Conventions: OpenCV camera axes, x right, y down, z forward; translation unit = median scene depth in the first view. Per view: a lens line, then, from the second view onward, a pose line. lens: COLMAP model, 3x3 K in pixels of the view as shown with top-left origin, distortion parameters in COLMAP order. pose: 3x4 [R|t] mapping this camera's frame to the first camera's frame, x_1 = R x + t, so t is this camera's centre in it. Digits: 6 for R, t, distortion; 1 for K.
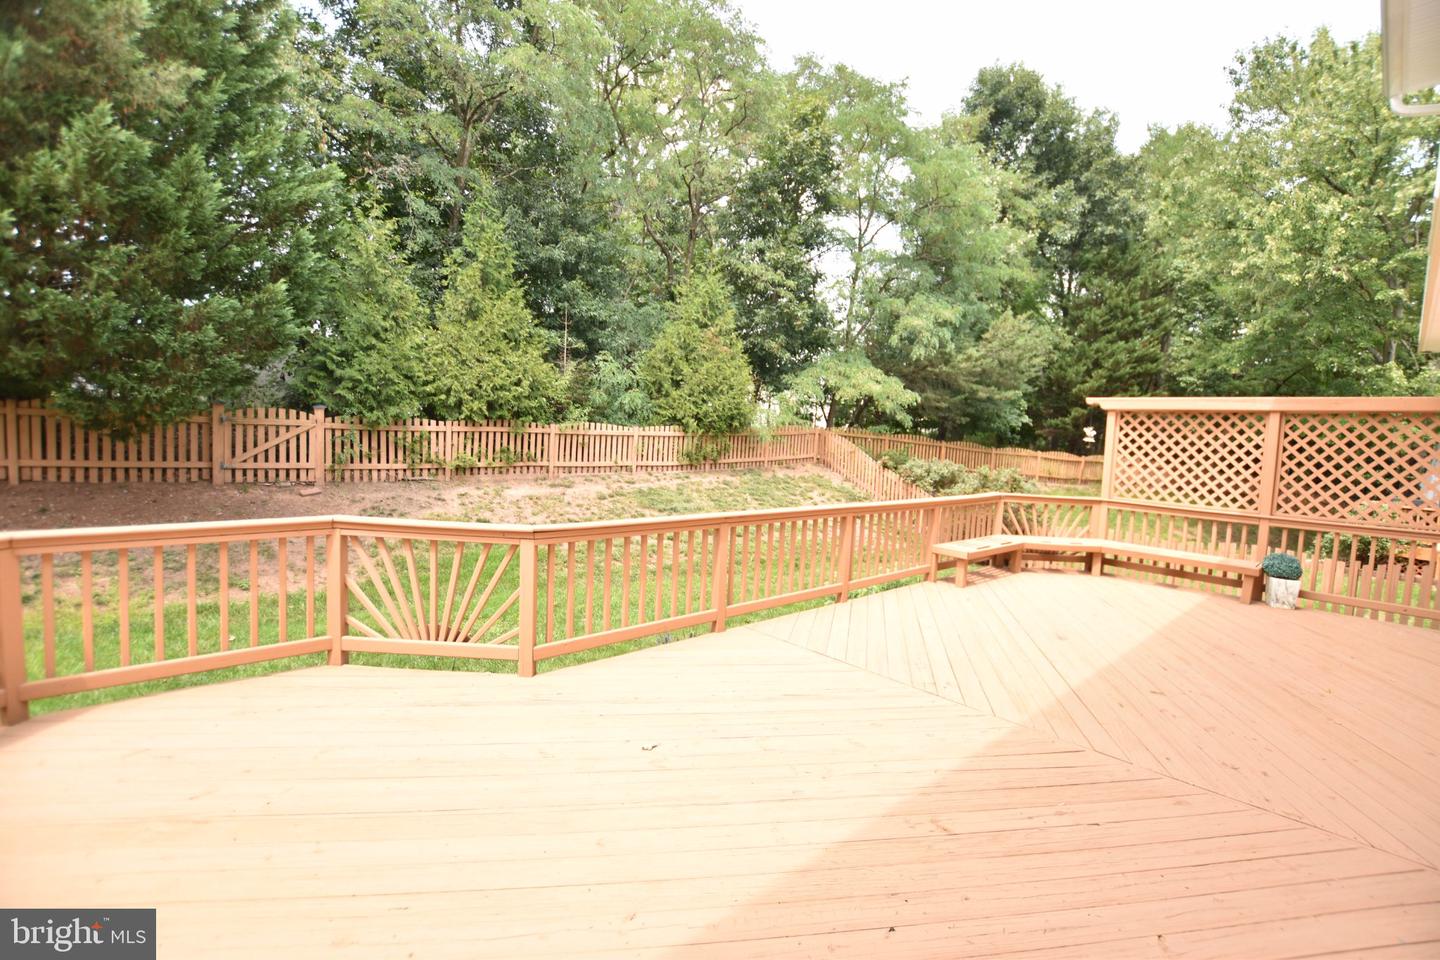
lens RADIAL K [[640.4, 0, 748.1], [0, 640.4, 482.8], [0, 0, 1]] dist [-0.027641, 0.000786]
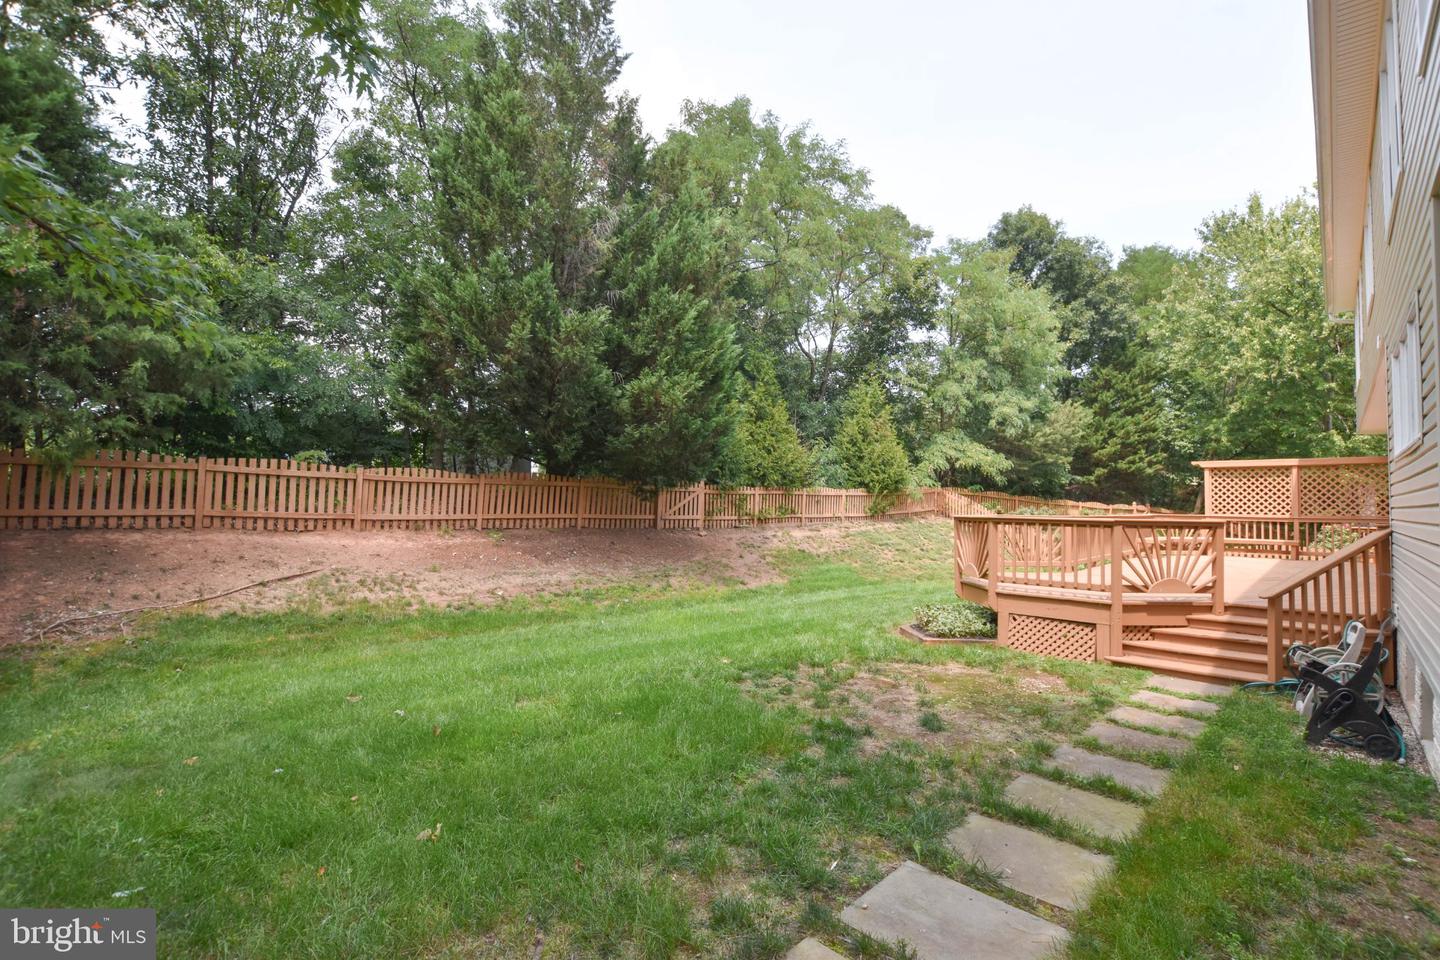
lens RADIAL K [[640.4, 0, 748.1], [0, 640.4, 482.8], [0, 0, 1]] dist [-0.027641, 0.000786]
pose [[0.997924, -0.028446, 0.057772, -0.485234], [0.034530, 0.993636, -0.107212, 0.045545], [-0.054355, 0.108984, 0.992556, -0.424370]]
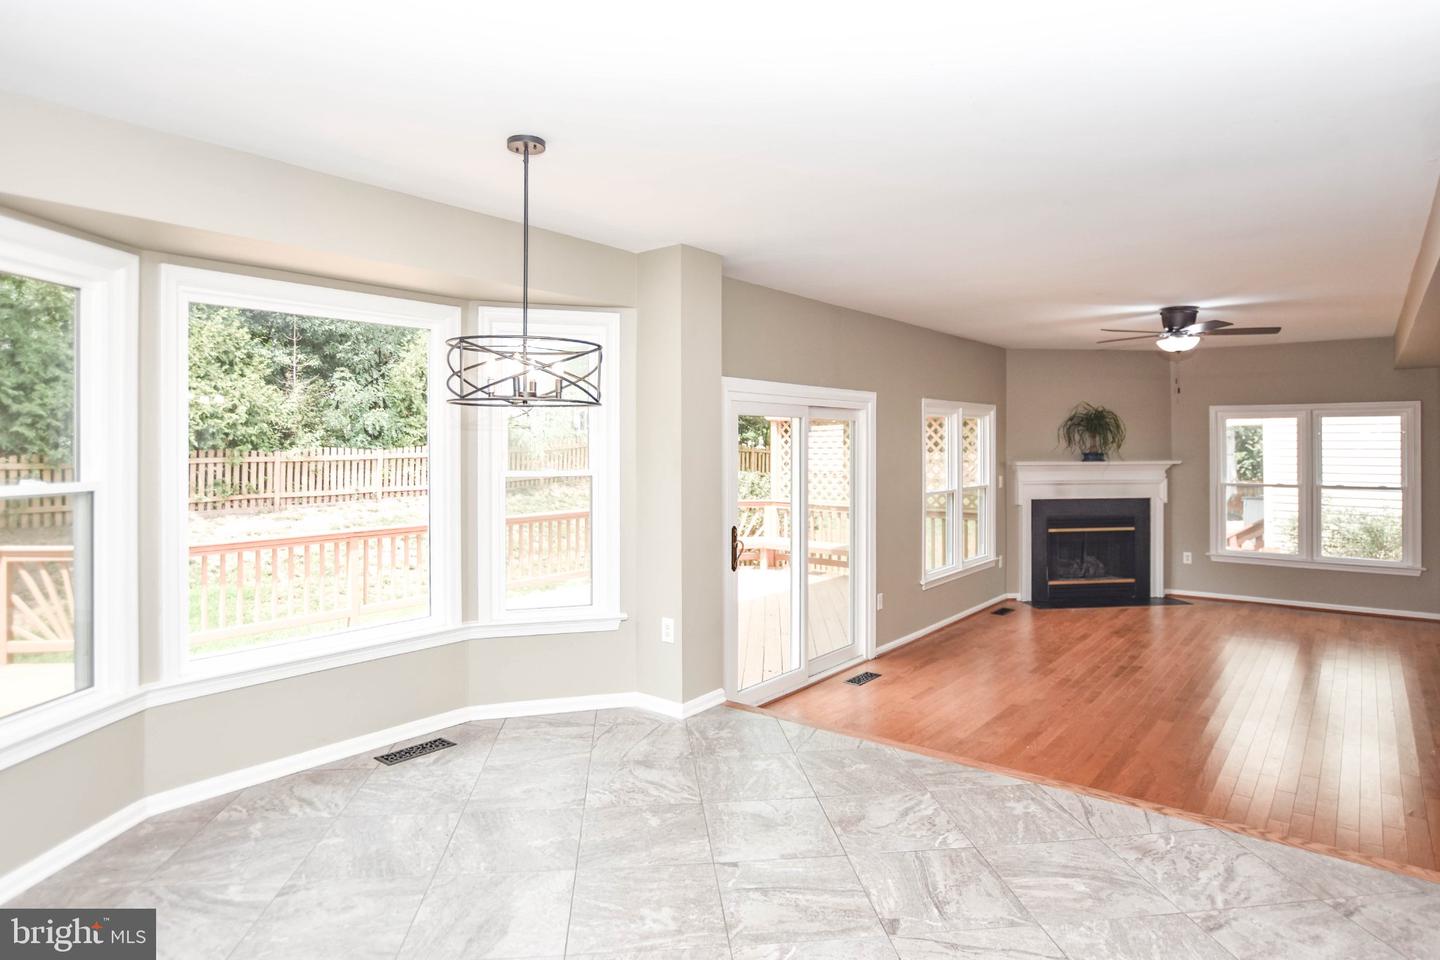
lens RADIAL K [[813.8, 0, 724.2], [0, 813.8, 438.3], [0, 0, 1]] dist [0.003018, -0.014216]
pose [[0.988962, -0.046170, 0.140796, 0.152737], [0.056750, 0.995783, -0.072079, 0.008640], [-0.136874, 0.079274, 0.987411, -0.222338]]
